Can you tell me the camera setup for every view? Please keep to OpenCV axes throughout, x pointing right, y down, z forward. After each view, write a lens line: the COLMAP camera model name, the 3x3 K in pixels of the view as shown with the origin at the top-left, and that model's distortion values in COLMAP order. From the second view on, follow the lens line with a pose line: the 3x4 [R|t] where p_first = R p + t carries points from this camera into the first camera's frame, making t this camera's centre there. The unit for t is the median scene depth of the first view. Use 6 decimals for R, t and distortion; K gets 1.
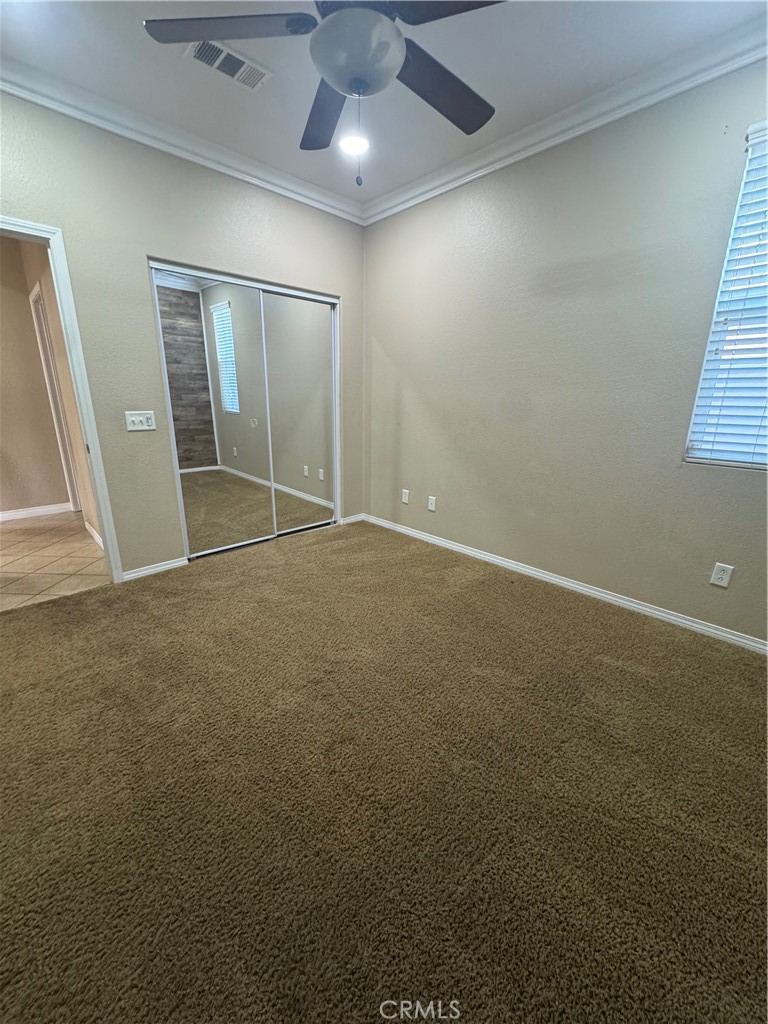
lens RADIAL K [[406.4, 0, 384.0], [0, 406.4, 512.0], [0, 0, 1]] dist [-0.000745, -0.000142]
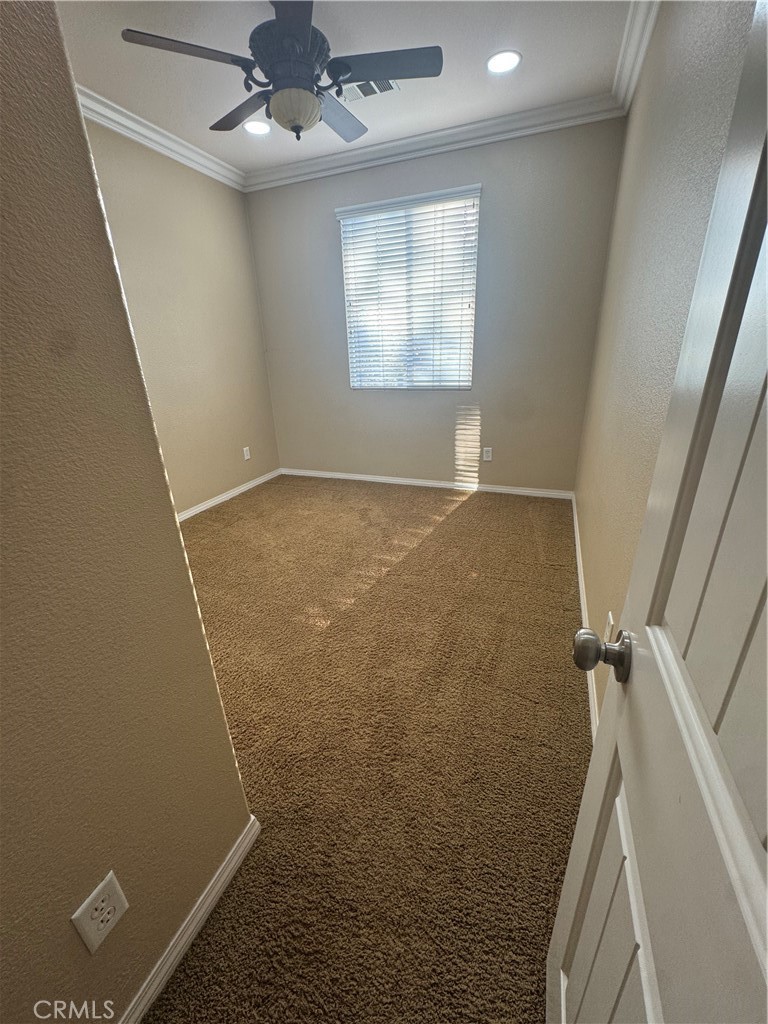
lens RADIAL K [[406.4, 0, 384.0], [0, 406.4, 512.0], [0, 0, 1]] dist [-0.000745, -0.000142]
pose [[-0.434805, -0.330111, 0.837837, -1.108576], [0.274085, 0.837735, 0.472310, -0.331775], [-0.857801, 0.435002, -0.273773, 1.079518]]
